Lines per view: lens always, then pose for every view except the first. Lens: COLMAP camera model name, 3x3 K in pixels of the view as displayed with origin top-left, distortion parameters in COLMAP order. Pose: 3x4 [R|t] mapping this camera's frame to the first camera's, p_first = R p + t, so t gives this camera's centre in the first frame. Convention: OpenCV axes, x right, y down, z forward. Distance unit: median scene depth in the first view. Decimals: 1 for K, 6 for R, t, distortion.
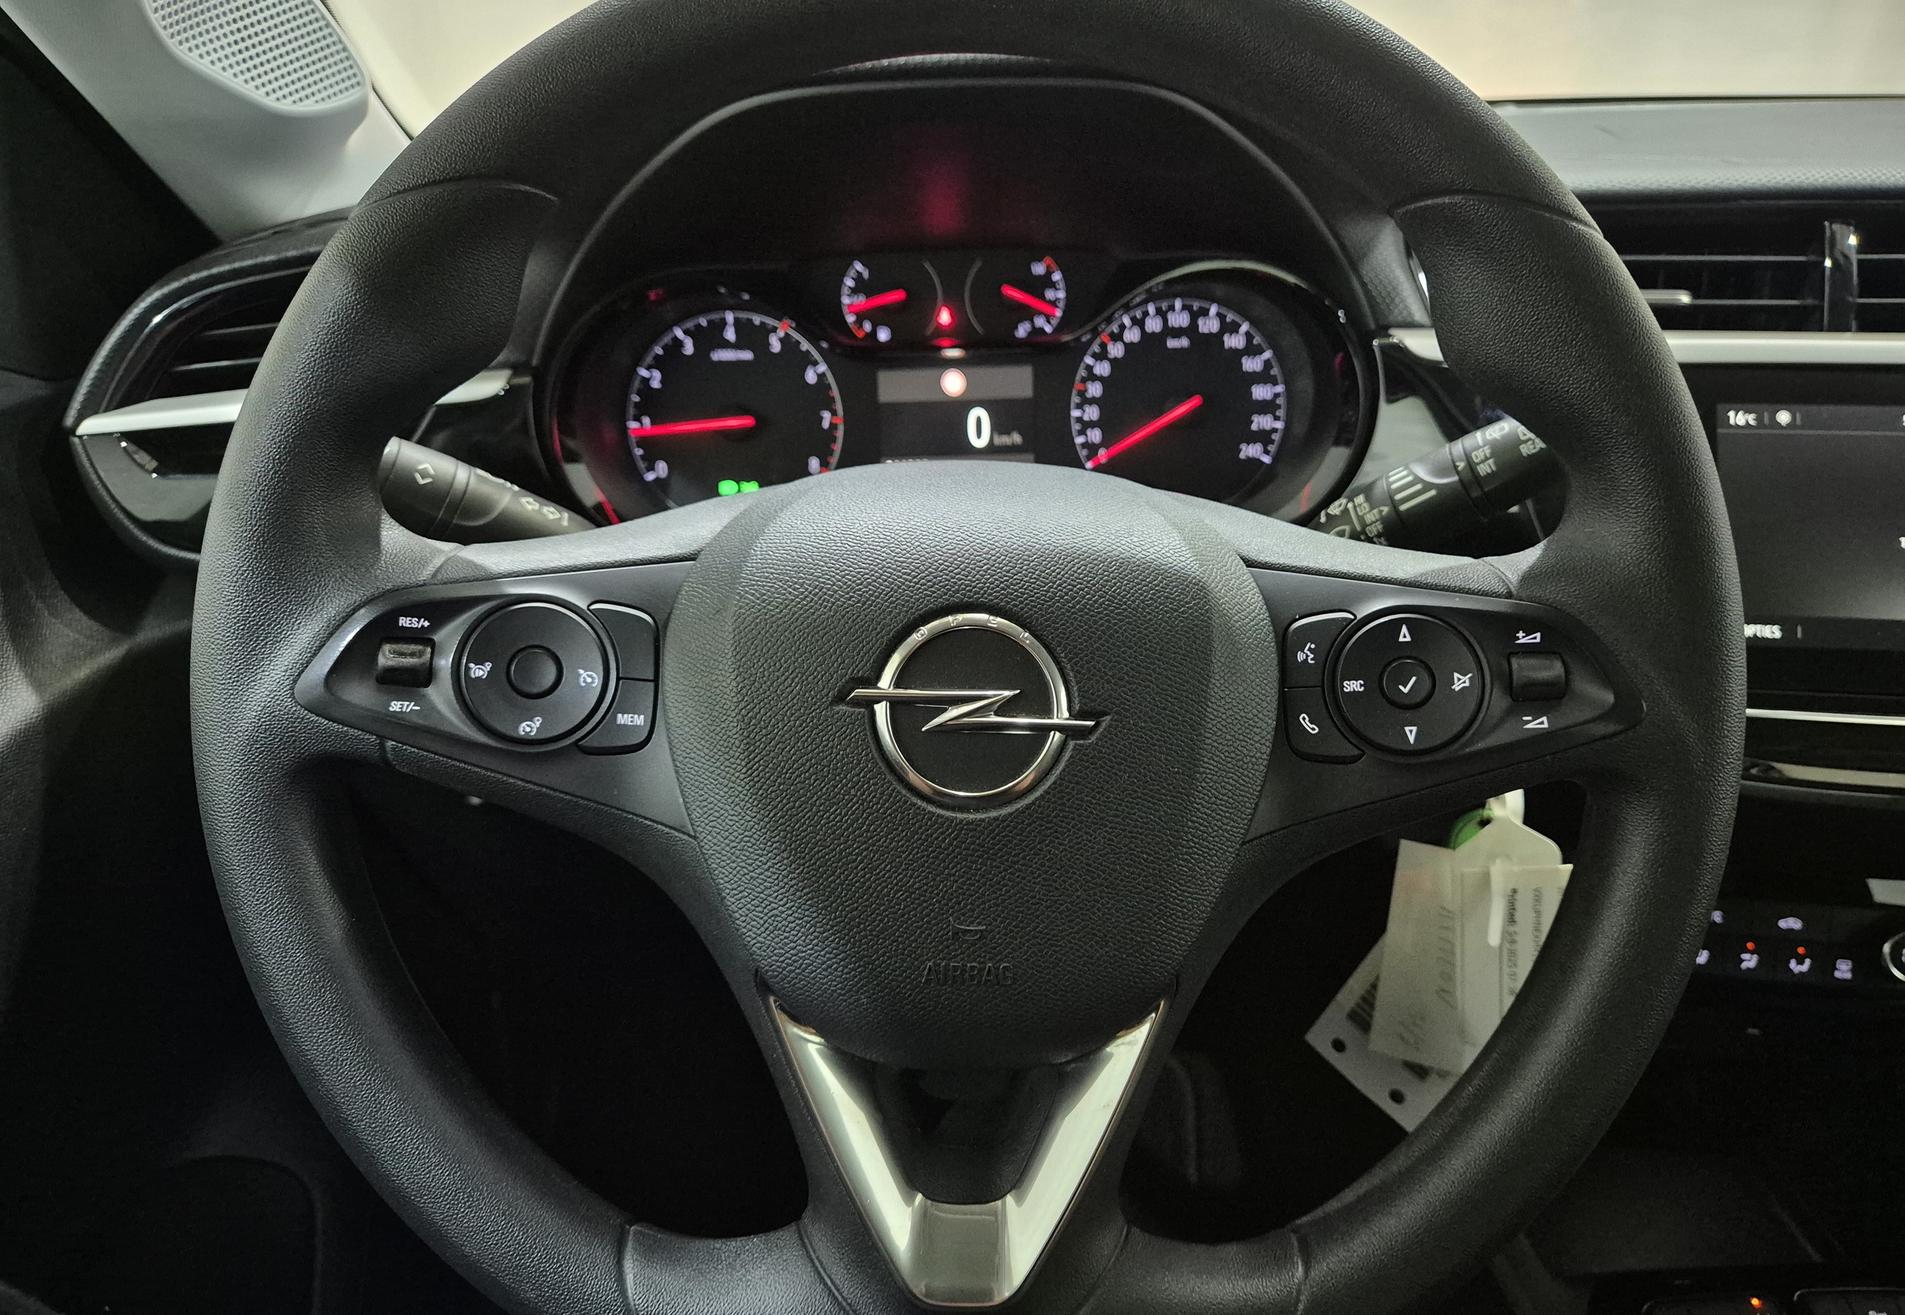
lens RADIAL K [[1503.7, 0, 1010.8], [0, 1503.7, 658.8], [0, 0, 1]] dist [0.087947, 0.001531]
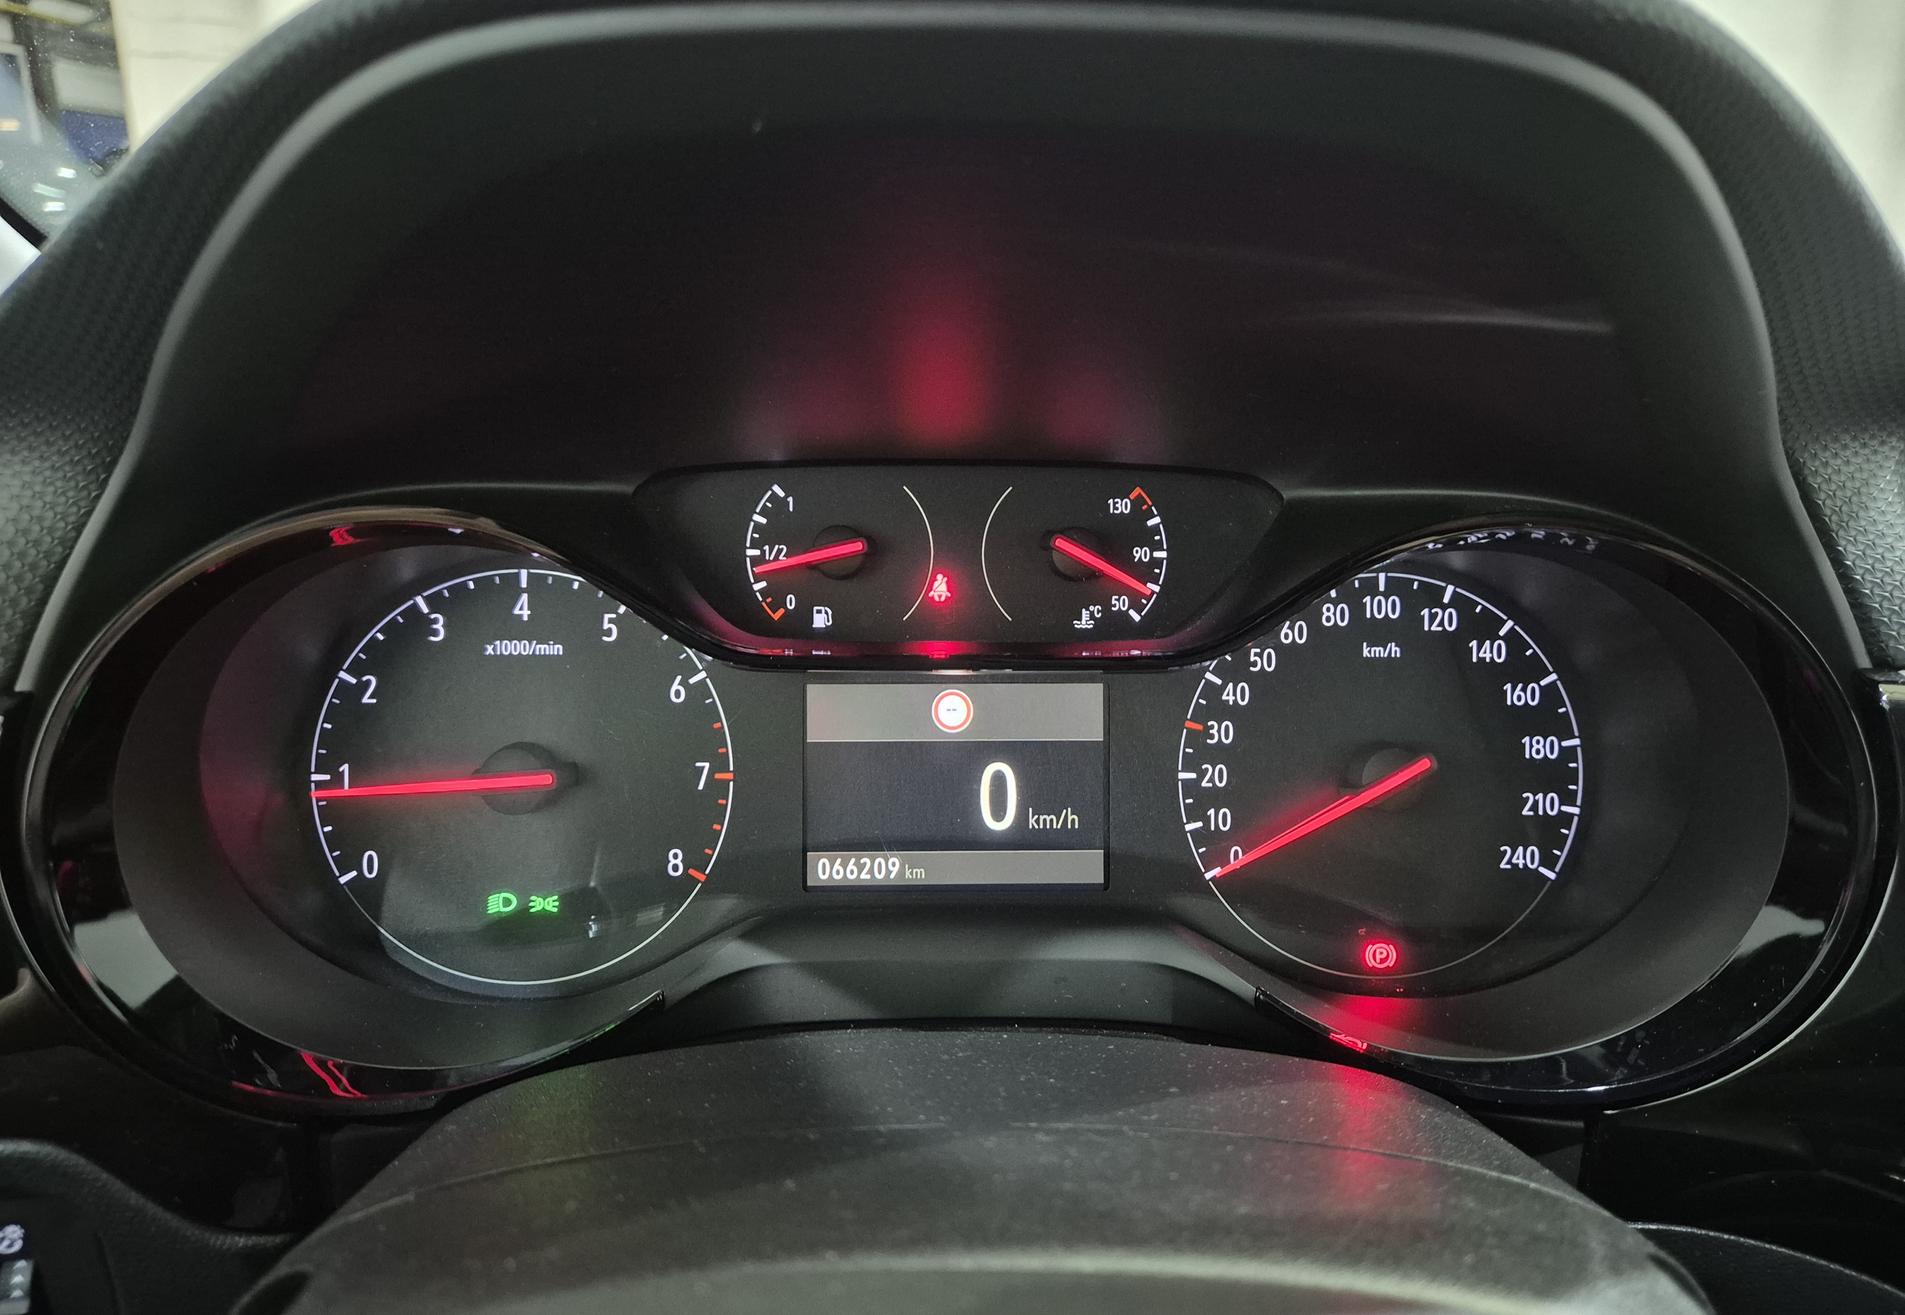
lens RADIAL K [[1503.7, 0, 1010.8], [0, 1503.7, 658.8], [0, 0, 1]] dist [0.087947, 0.001531]
pose [[0.997381, 0.024677, 0.067991, -0.054246], [-0.016670, 0.993119, -0.115918, -0.142055], [-0.070383, 0.114481, 0.990929, 0.482539]]
